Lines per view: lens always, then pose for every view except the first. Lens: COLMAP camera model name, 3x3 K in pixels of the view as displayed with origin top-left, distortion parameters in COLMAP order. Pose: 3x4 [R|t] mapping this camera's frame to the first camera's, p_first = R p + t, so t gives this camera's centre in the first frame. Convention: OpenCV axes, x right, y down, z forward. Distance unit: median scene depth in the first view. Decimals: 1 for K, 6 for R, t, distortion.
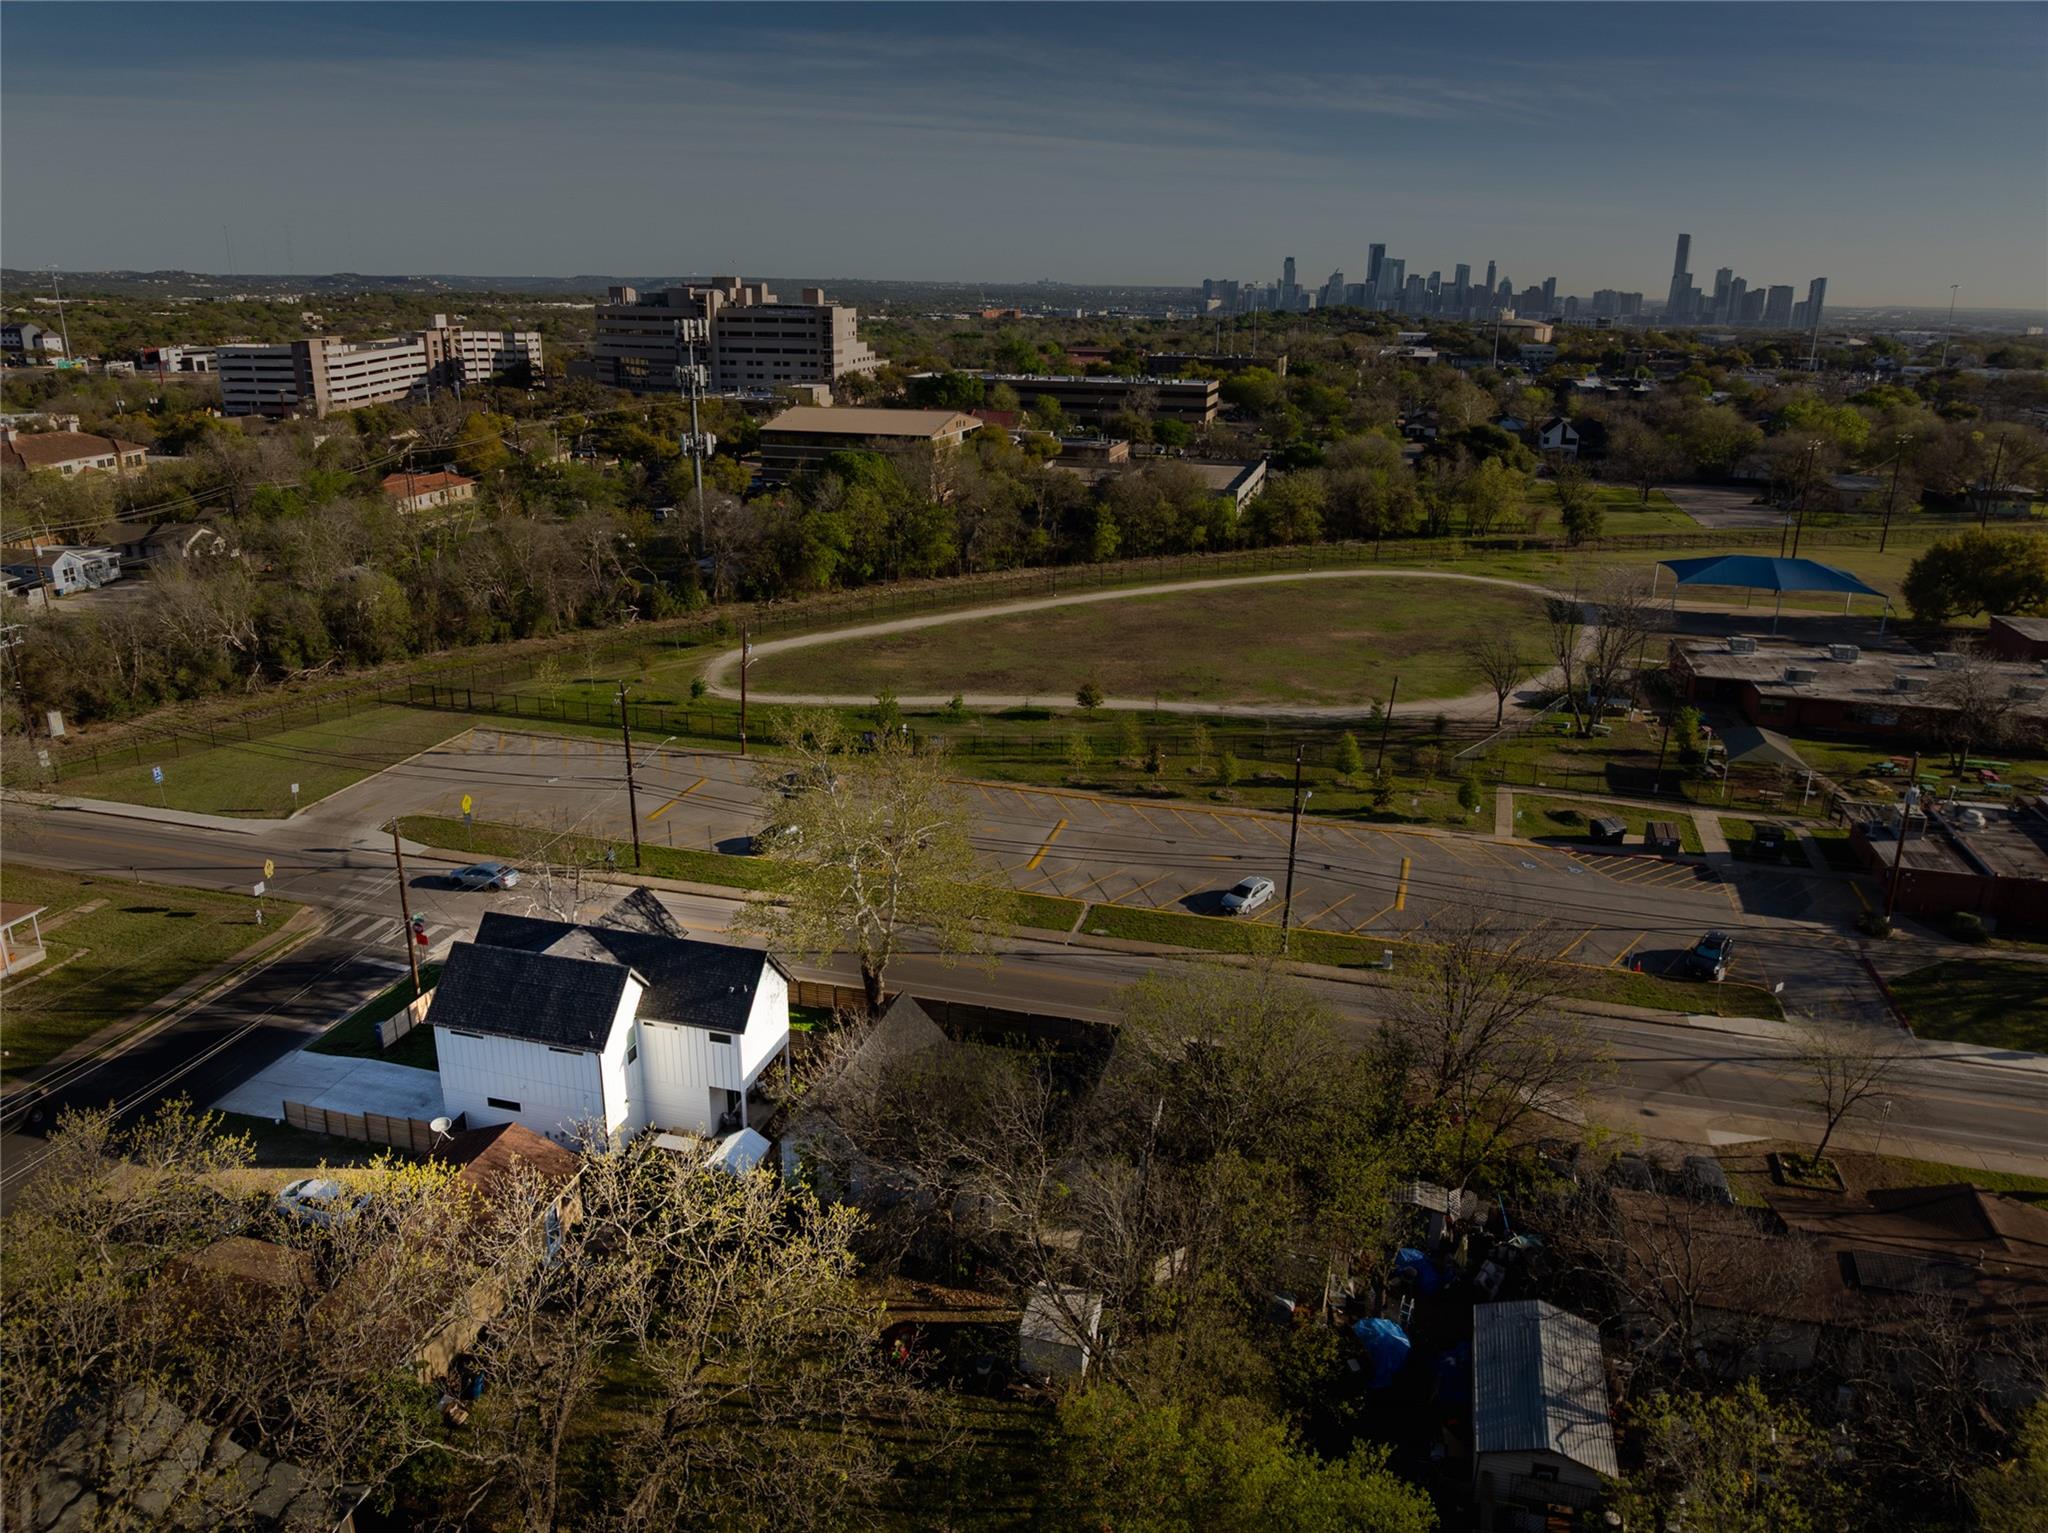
lens RADIAL K [[1427.3, 0, 1024.0], [0, 1427.3, 766.5], [0, 0, 1]] dist [-0.039984, -0.002524]
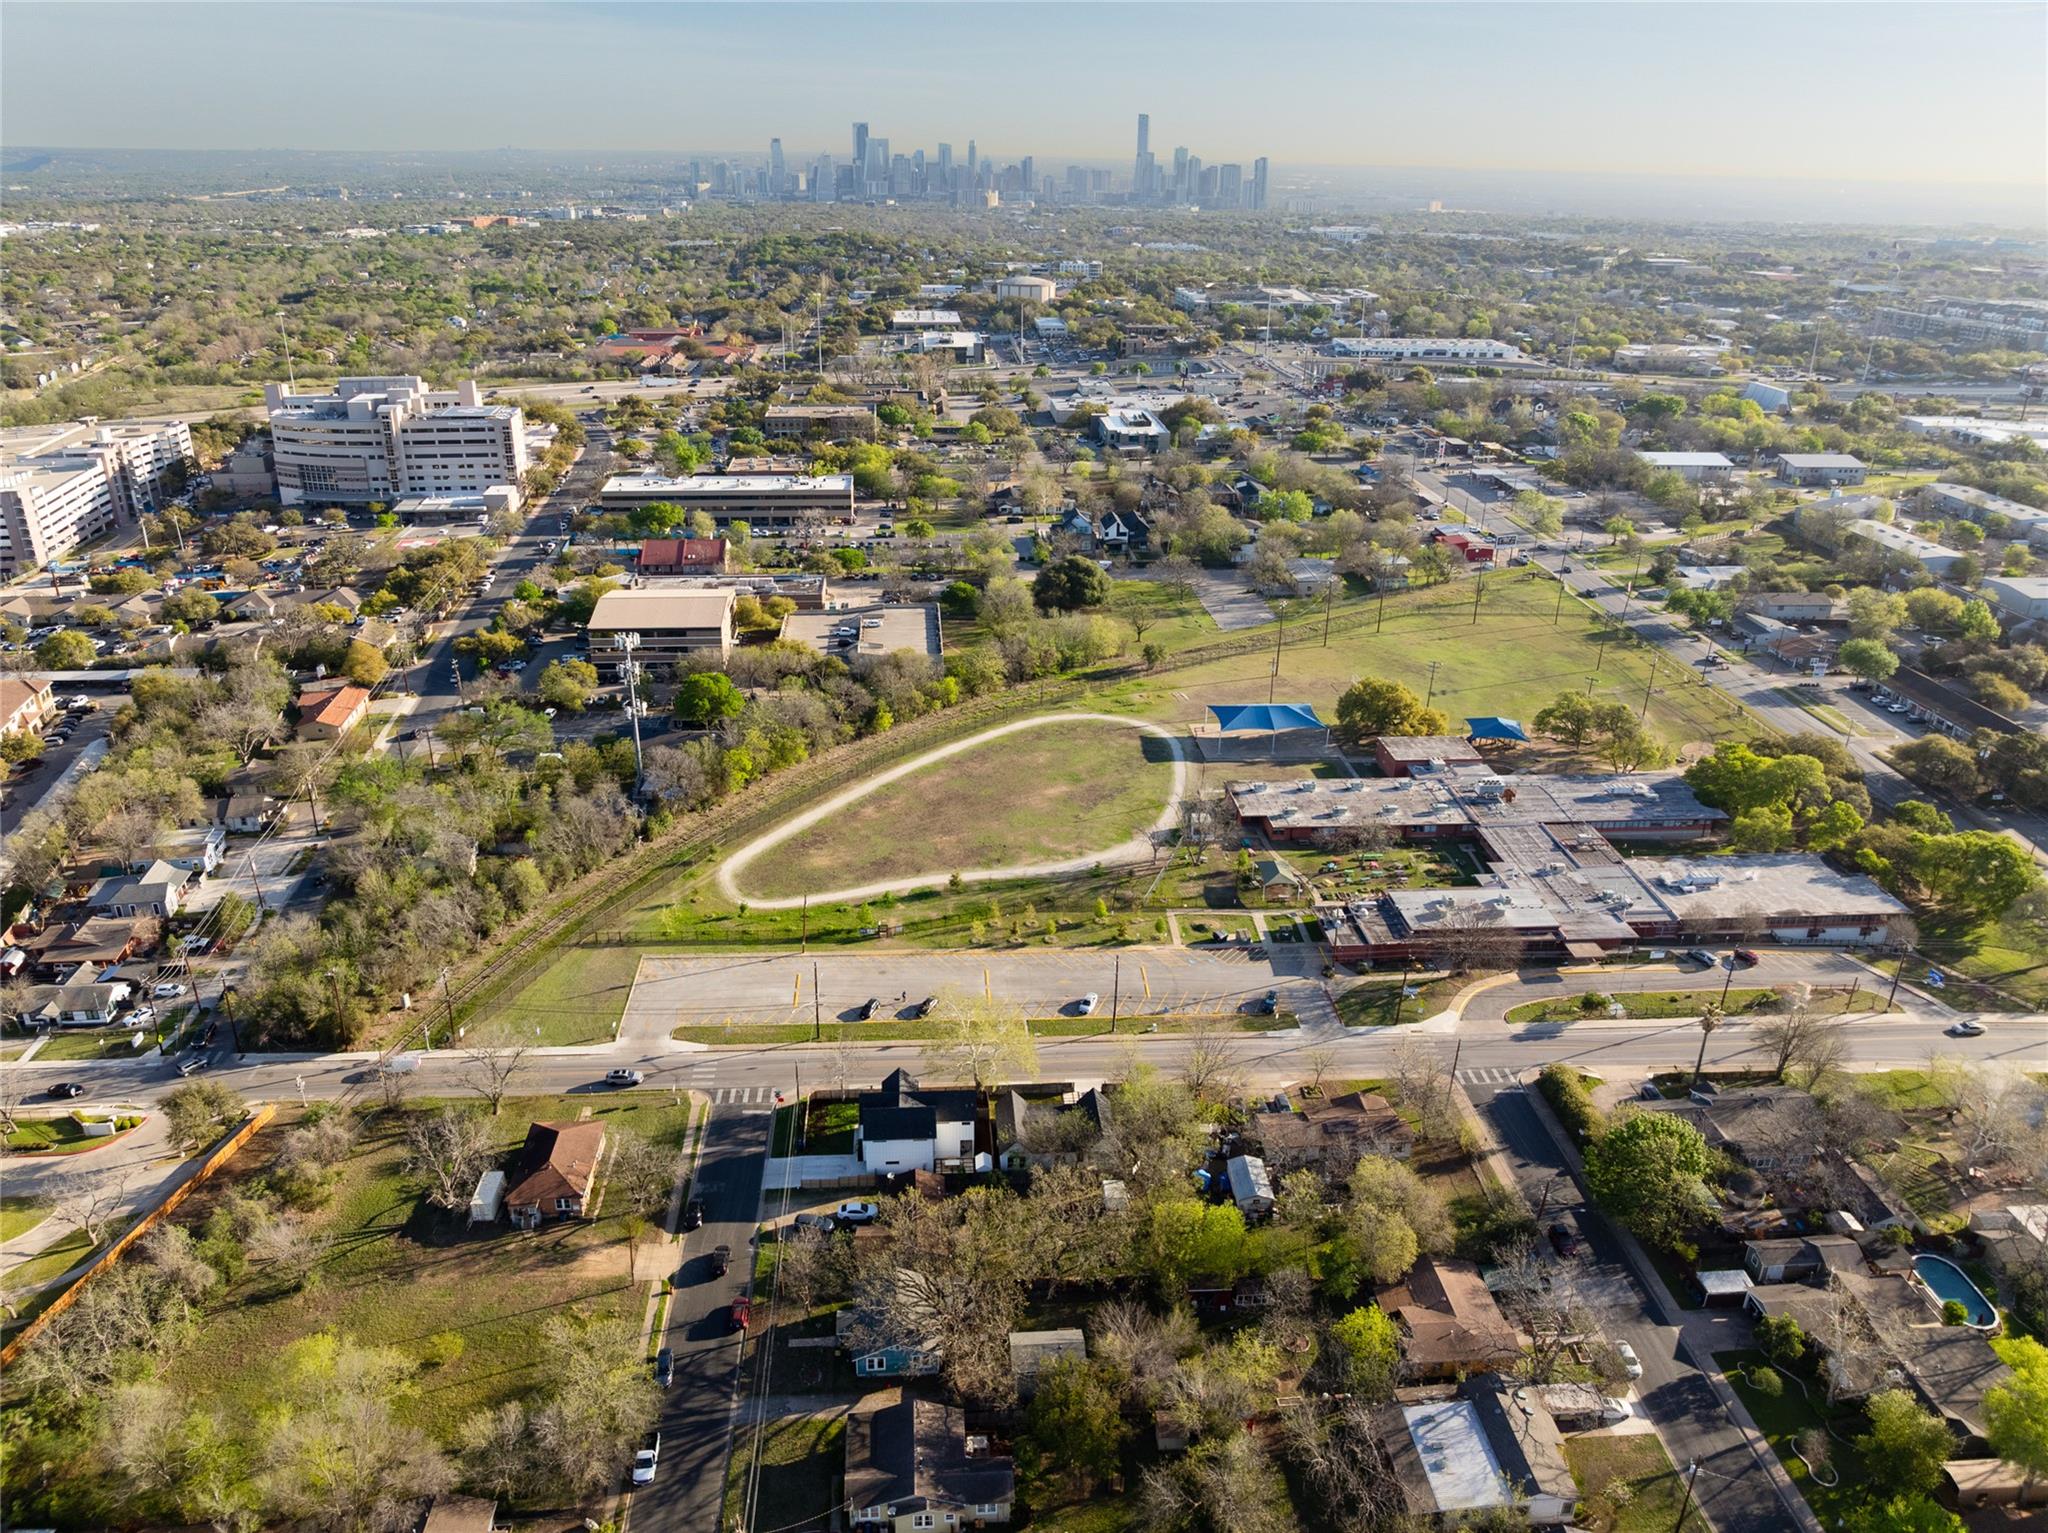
lens RADIAL K [[1427.3, 0, 1024.0], [0, 1427.3, 766.5], [0, 0, 1]] dist [-0.039984, -0.002524]
pose [[0.942565, -0.129266, 0.307995, -0.430316], [0.101888, 0.989403, 0.103443, -0.385396], [-0.318103, -0.066121, 0.945748, -0.809881]]
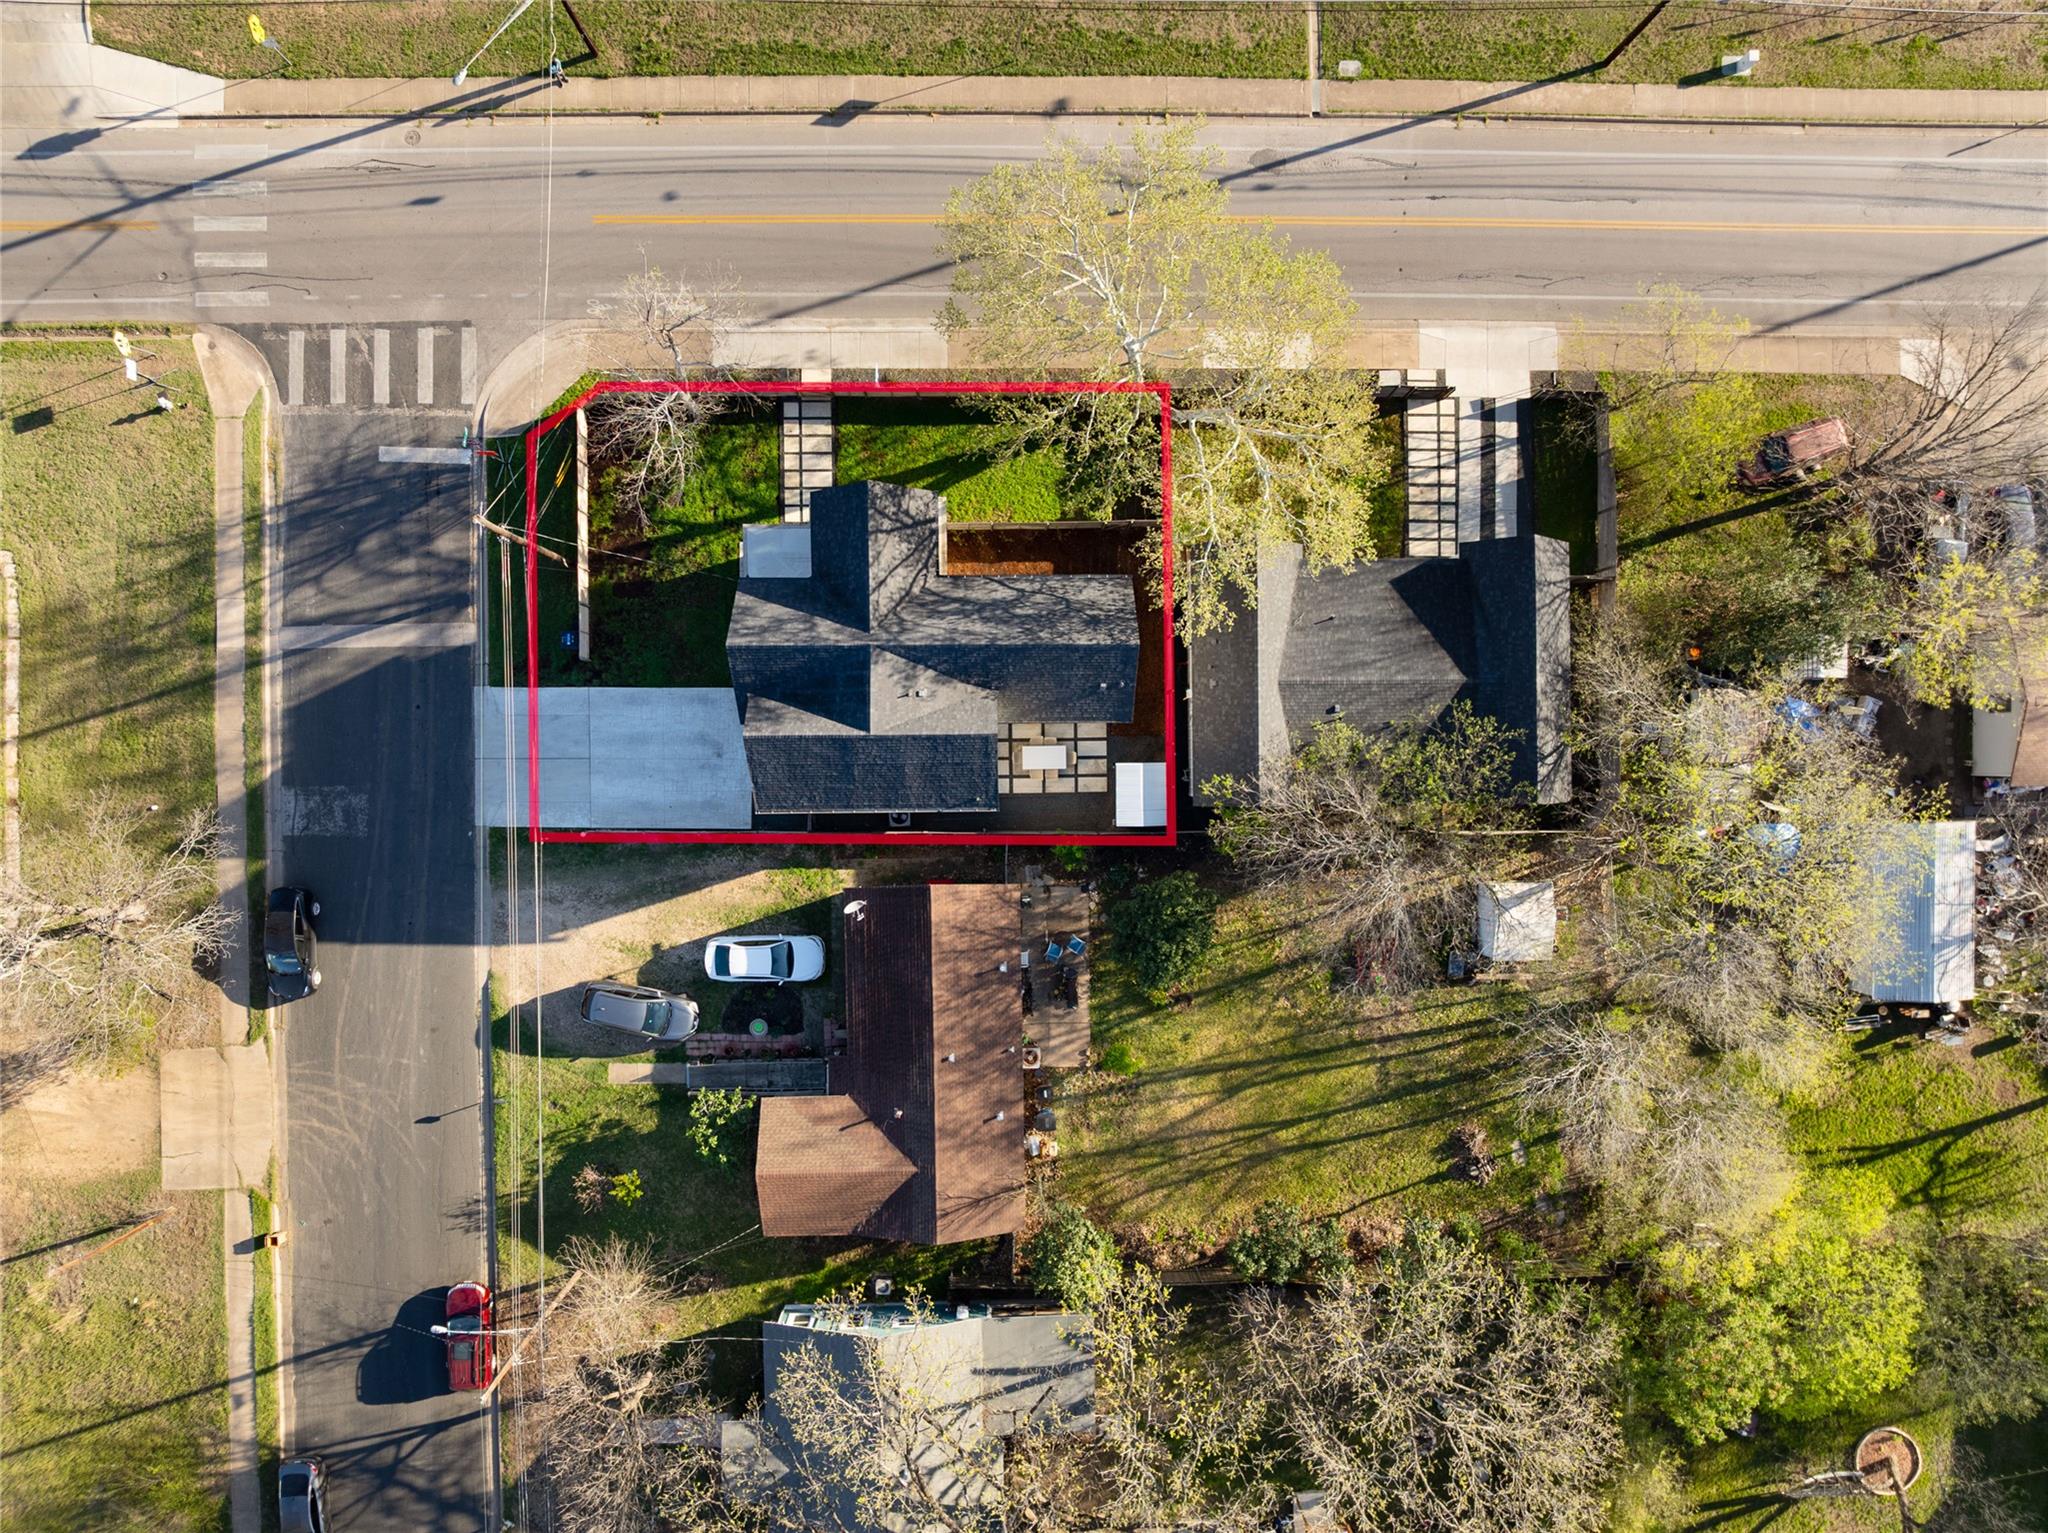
lens RADIAL K [[1427.3, 0, 1024.0], [0, 1427.3, 766.5], [0, 0, 1]] dist [-0.039984, -0.002524]
pose [[0.963361, -0.267888, 0.013104, -0.133284], [0.069115, 0.295164, 0.952943, -0.300309], [-0.259150, -0.917123, 0.302865, 0.354867]]
